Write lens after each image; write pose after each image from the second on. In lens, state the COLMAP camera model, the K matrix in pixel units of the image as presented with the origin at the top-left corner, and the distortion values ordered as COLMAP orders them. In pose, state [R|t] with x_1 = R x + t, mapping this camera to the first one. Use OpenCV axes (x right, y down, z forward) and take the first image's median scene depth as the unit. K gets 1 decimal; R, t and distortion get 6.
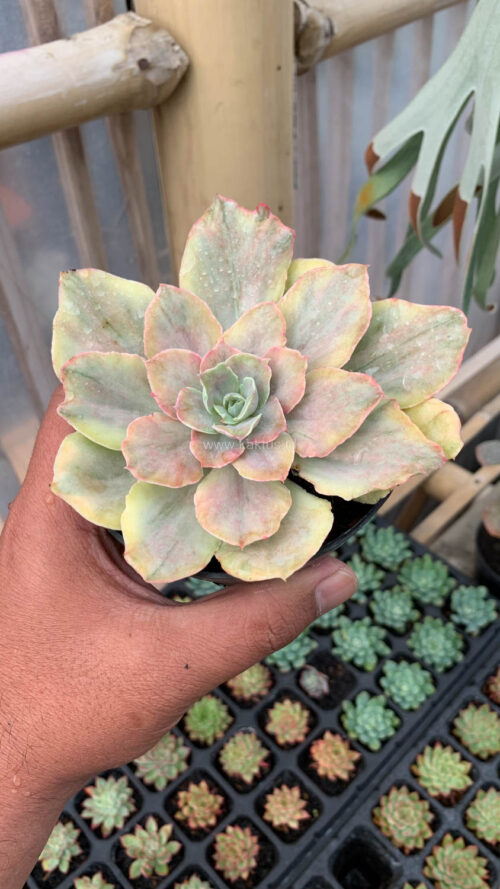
lens RADIAL K [[692.4, 0, 248.4], [0, 692.4, 444.1], [0, 0, 1]] dist [-0.028171, 0.034997]
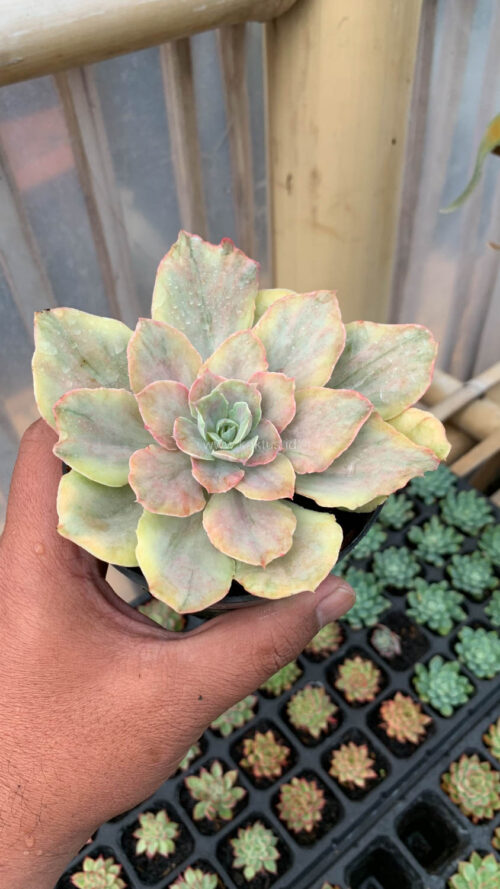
lens RADIAL K [[692.4, 0, 251.3], [0, 692.4, 441.3], [0, 0, 1]] dist [-0.028171, 0.034997]
pose [[0.996182, 0.070699, -0.051222, -0.070031], [-0.067538, 0.995849, 0.061015, 0.018194], [0.055323, -0.057323, 0.996822, 0.039325]]
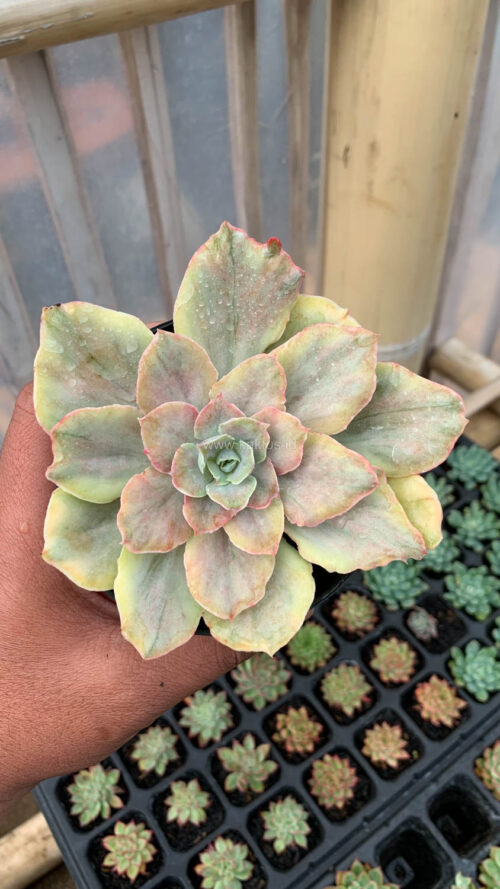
lens RADIAL K [[692.4, 0, 254.8], [0, 692.4, 436.8], [0, 0, 1]] dist [-0.028171, 0.034997]
pose [[0.990761, 0.113093, -0.074858, -0.102803], [-0.107277, 0.991194, 0.077631, 0.038659], [0.082978, -0.068883, 0.994168, 0.043782]]
